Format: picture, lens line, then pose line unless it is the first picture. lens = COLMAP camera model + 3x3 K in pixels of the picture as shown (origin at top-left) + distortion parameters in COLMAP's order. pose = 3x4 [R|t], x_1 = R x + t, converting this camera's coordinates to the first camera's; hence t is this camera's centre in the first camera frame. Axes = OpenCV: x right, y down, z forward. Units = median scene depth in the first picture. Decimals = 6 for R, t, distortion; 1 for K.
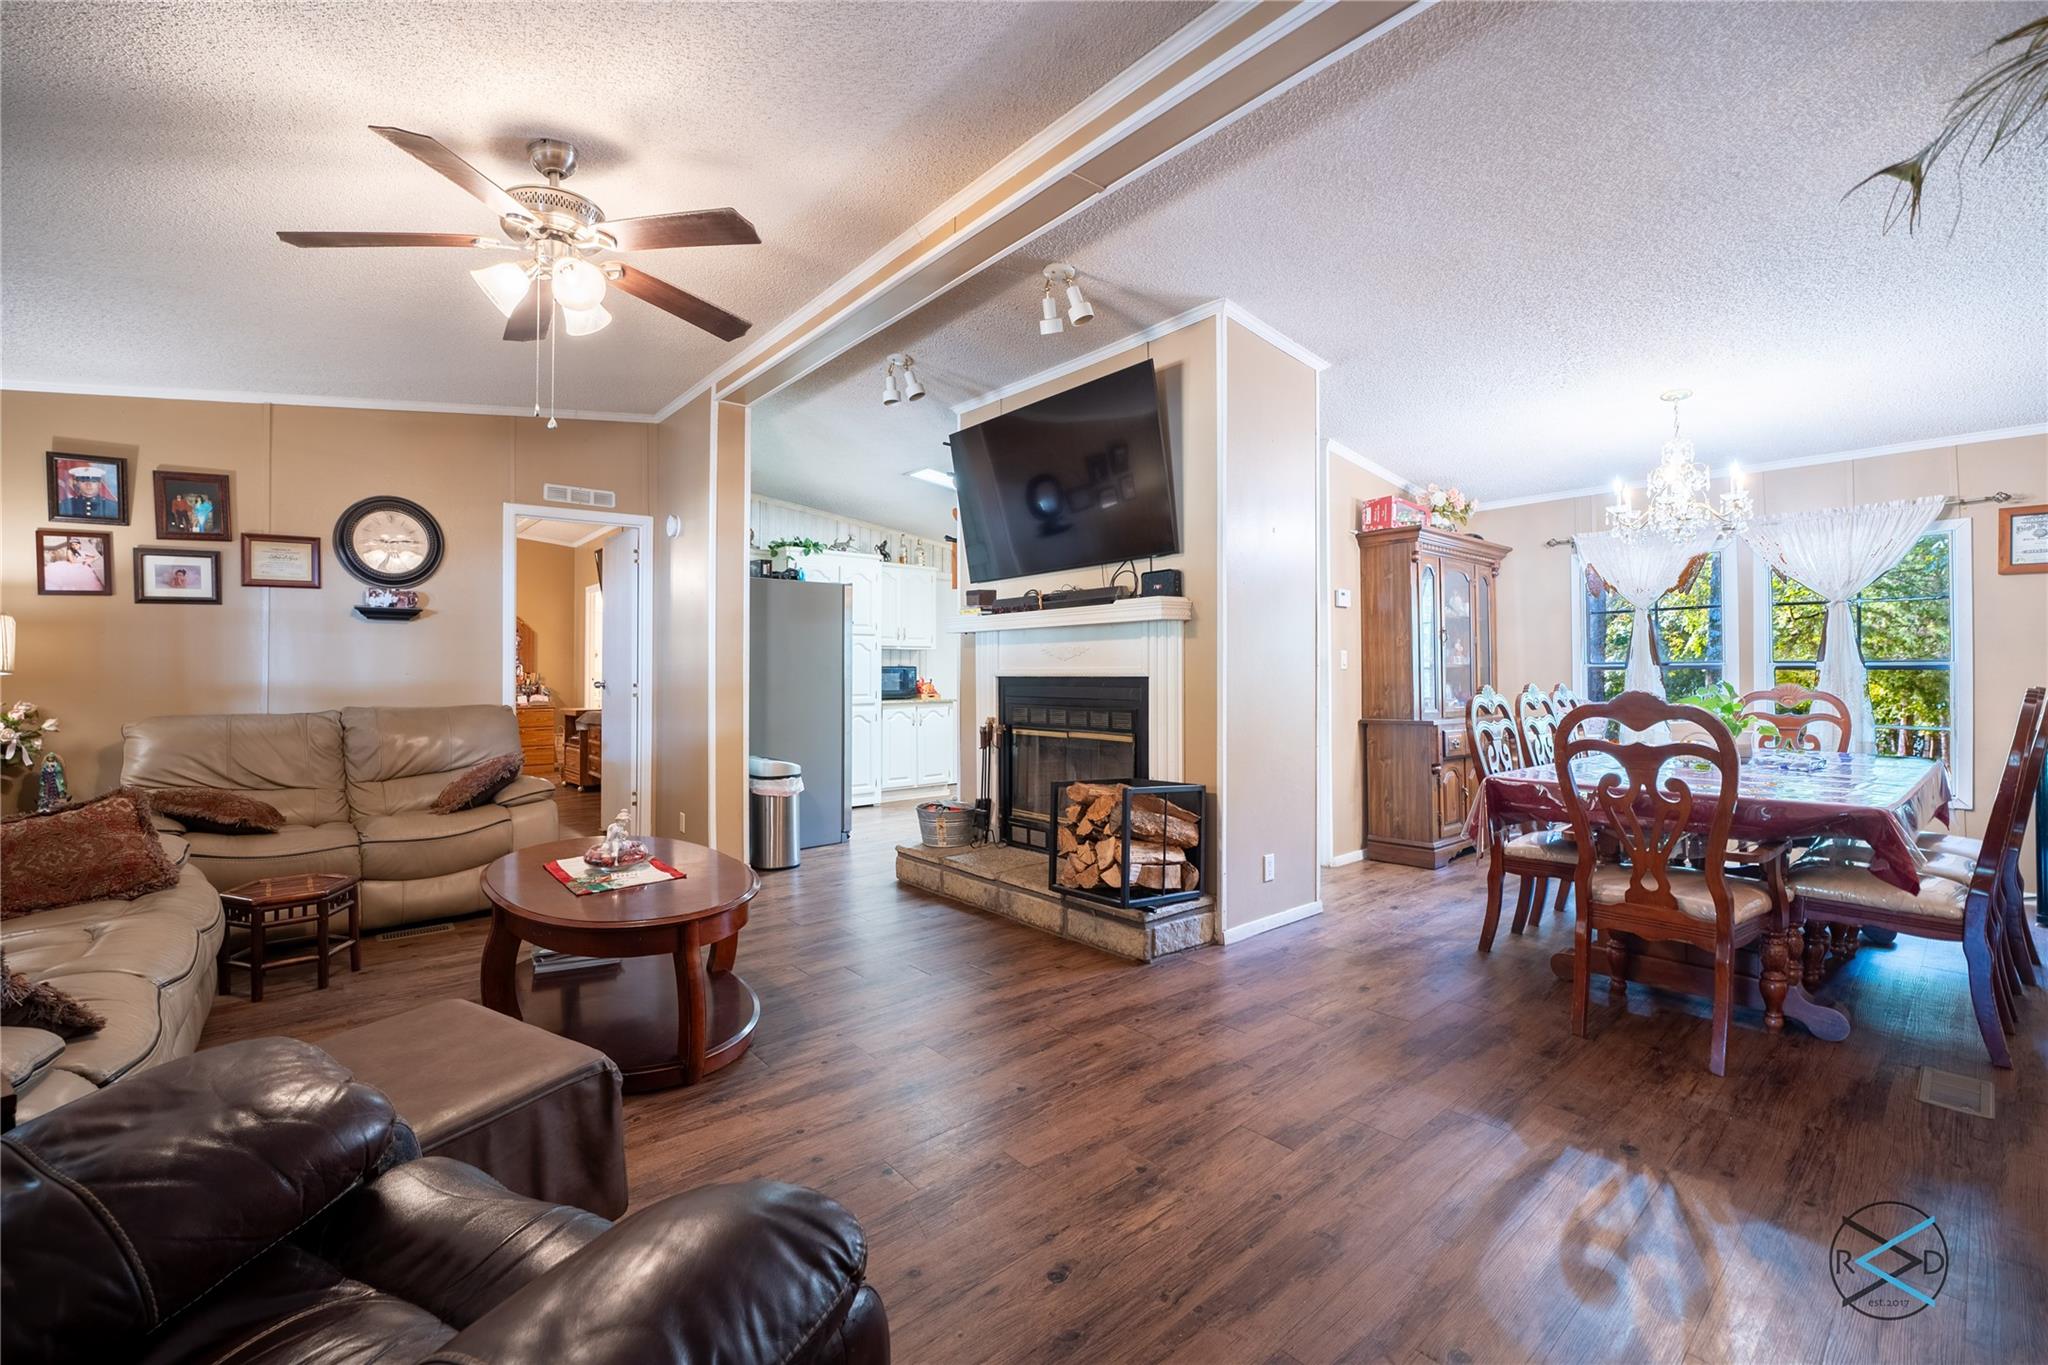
lens RADIAL K [[846.4, 0, 1015.6], [0, 846.4, 668.9], [0, 0, 1]] dist [-0.010408, 0.000861]
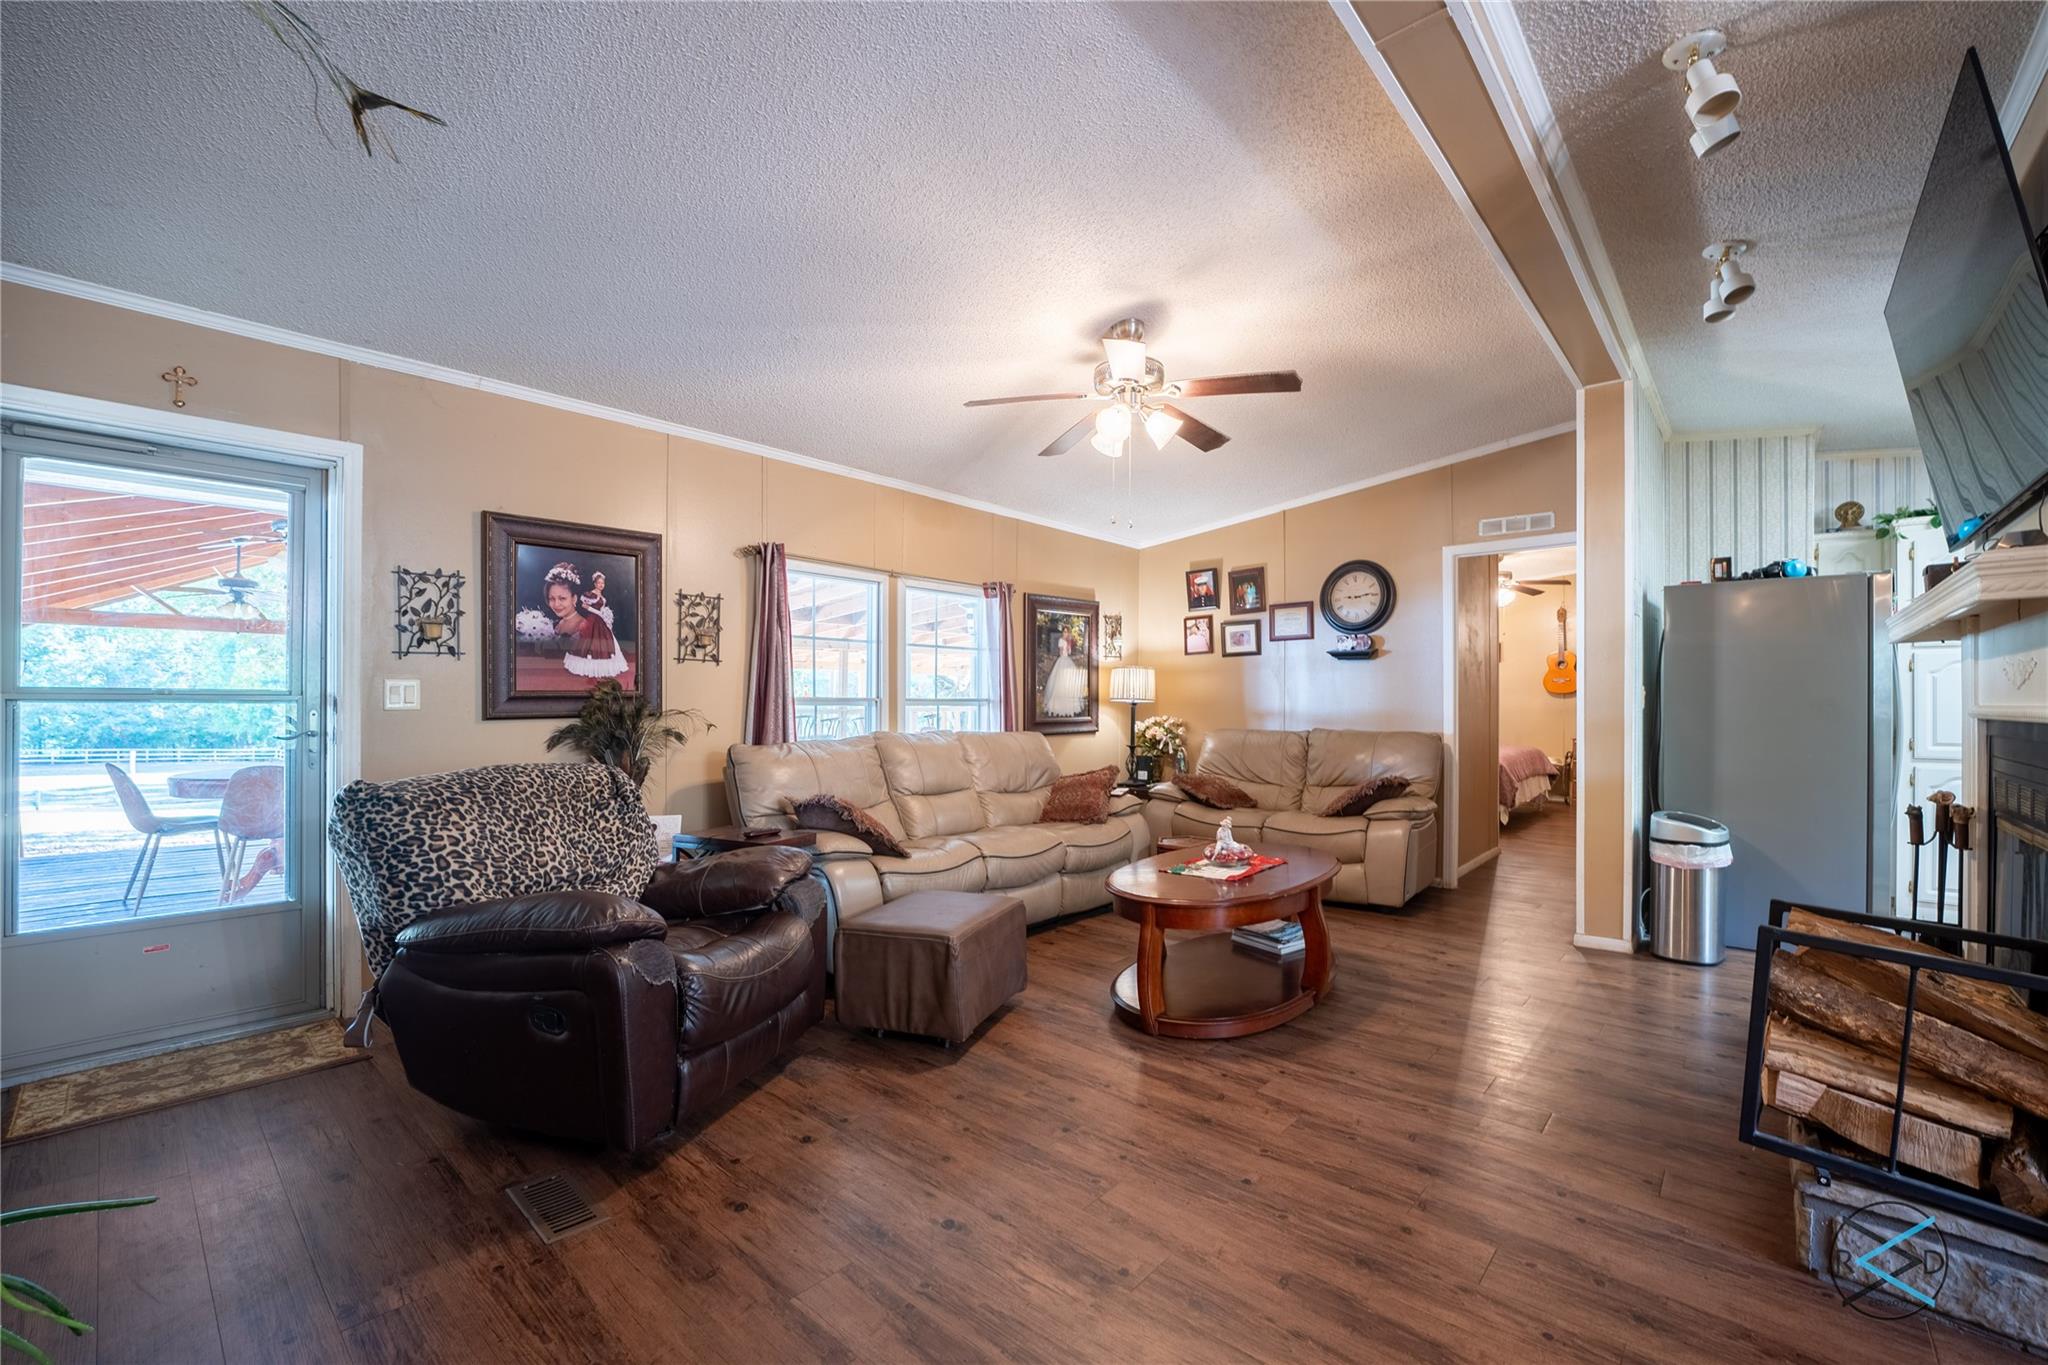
lens RADIAL K [[846.4, 0, 1020.3], [0, 846.4, 695.0], [0, 0, 1]] dist [-0.010408, 0.000861]
pose [[0.158443, -0.000561, -0.987368, 0.490298], [-0.005110, 0.999986, -0.001389, -0.001972], [0.987355, 0.005266, 0.158438, 0.370385]]
